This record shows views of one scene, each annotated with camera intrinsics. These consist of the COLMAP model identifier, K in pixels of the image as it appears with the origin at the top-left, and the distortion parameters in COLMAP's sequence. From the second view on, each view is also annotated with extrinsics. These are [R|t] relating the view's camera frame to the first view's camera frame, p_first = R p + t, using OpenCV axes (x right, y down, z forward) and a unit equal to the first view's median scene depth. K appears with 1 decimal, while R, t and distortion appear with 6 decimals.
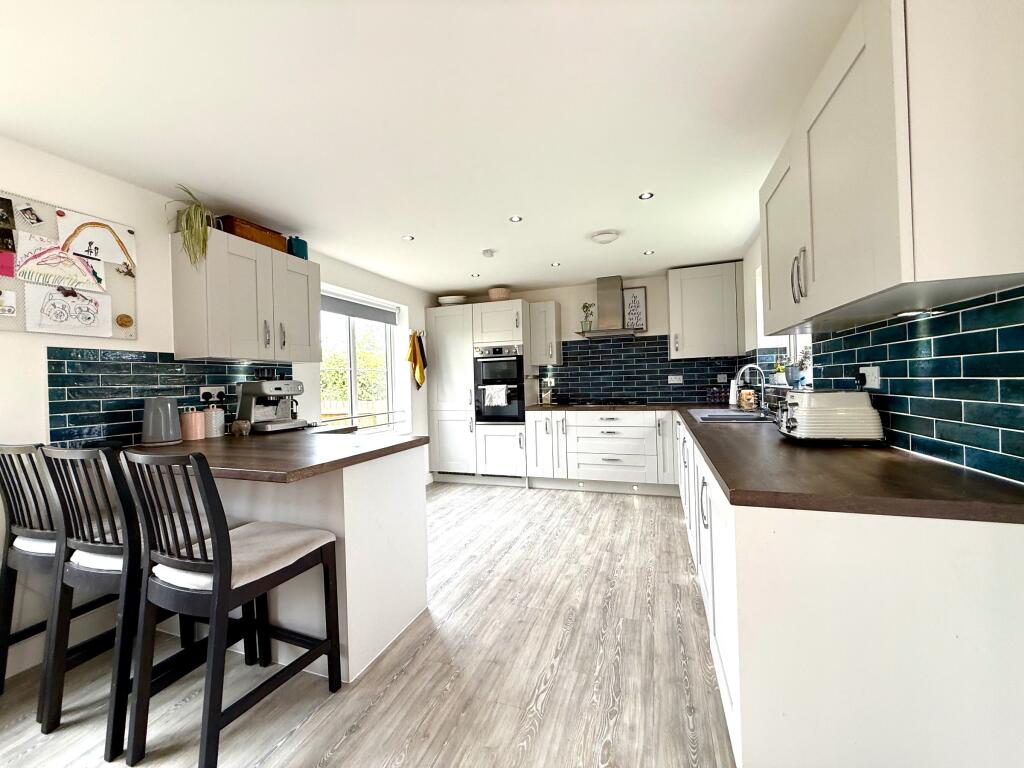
lens RADIAL K [[409.7, 0, 510.1], [0, 409.7, 383.5], [0, 0, 1]] dist [-0.002336, 0.000536]
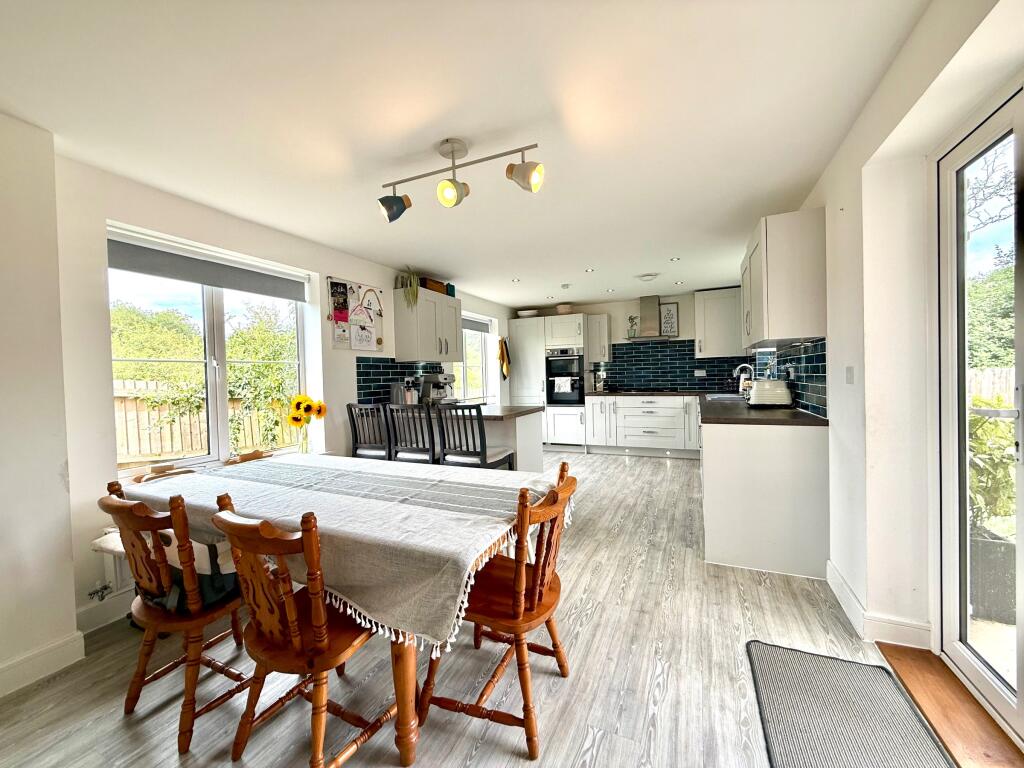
lens RADIAL K [[409.7, 0, 510.1], [0, 409.7, 383.5], [0, 0, 1]] dist [-0.002336, 0.000536]
pose [[0.996673, 0.003862, -0.081407, -0.103543], [-0.002379, 0.999830, 0.018303, 0.000410], [0.081464, -0.018049, 0.996513, -0.381981]]
